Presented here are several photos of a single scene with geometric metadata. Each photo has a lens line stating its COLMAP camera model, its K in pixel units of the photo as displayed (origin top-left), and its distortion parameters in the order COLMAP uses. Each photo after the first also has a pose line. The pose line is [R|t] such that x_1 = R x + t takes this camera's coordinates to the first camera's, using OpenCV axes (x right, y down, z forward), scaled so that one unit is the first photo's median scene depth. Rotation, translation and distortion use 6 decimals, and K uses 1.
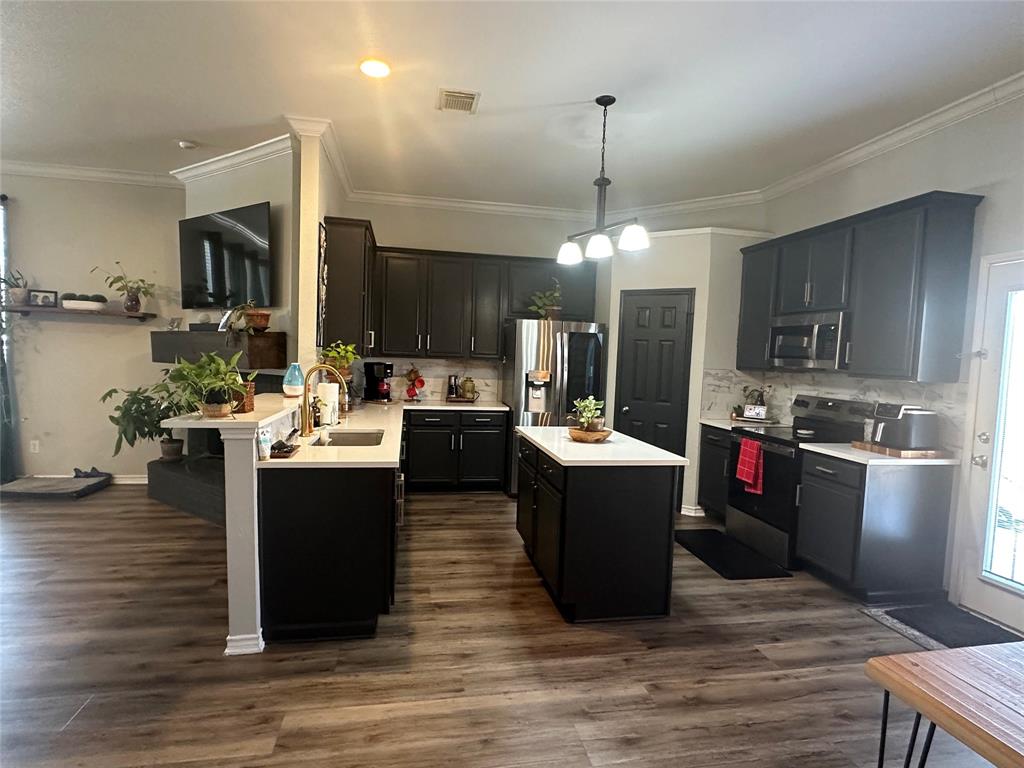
lens RADIAL K [[531.6, 0, 512.0], [0, 531.6, 384.0], [0, 0, 1]] dist [-0.003515, -0.001581]
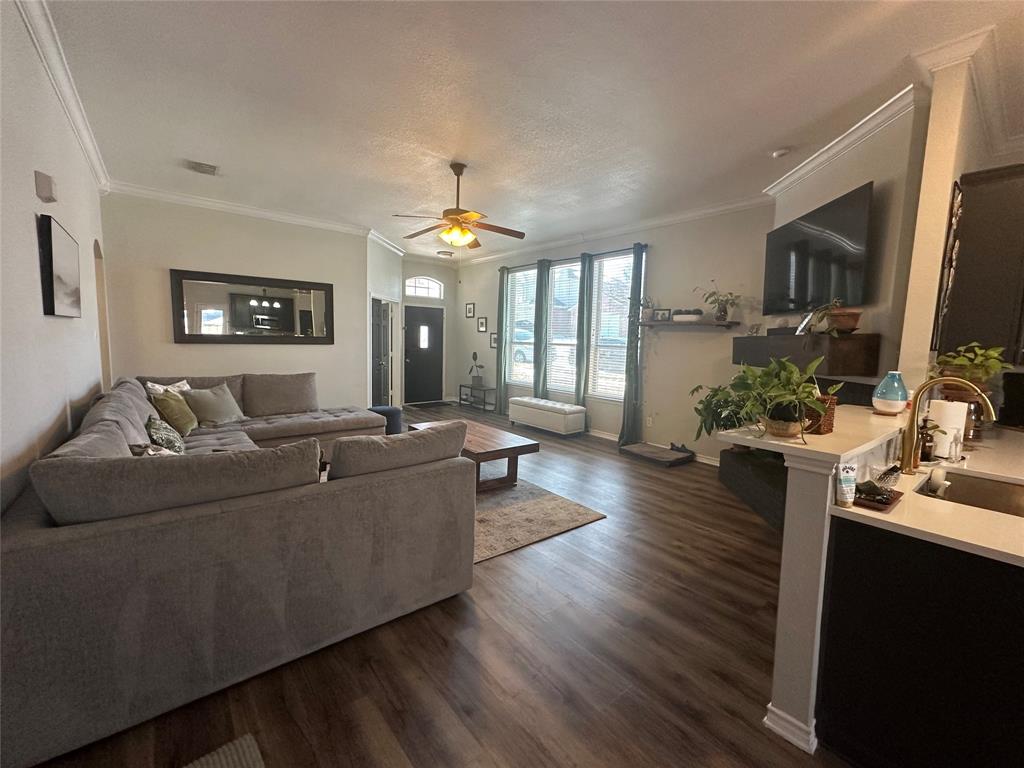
lens RADIAL K [[421.1, 0, 512.0], [0, 421.1, 384.0], [0, 0, 1]] dist [-0.001326, -0.000204]
pose [[0.456478, 0.072108, -0.886808, -0.096386], [-0.064445, 0.996772, 0.047877, -0.012501], [0.887398, 0.035296, 0.459651, 0.179956]]
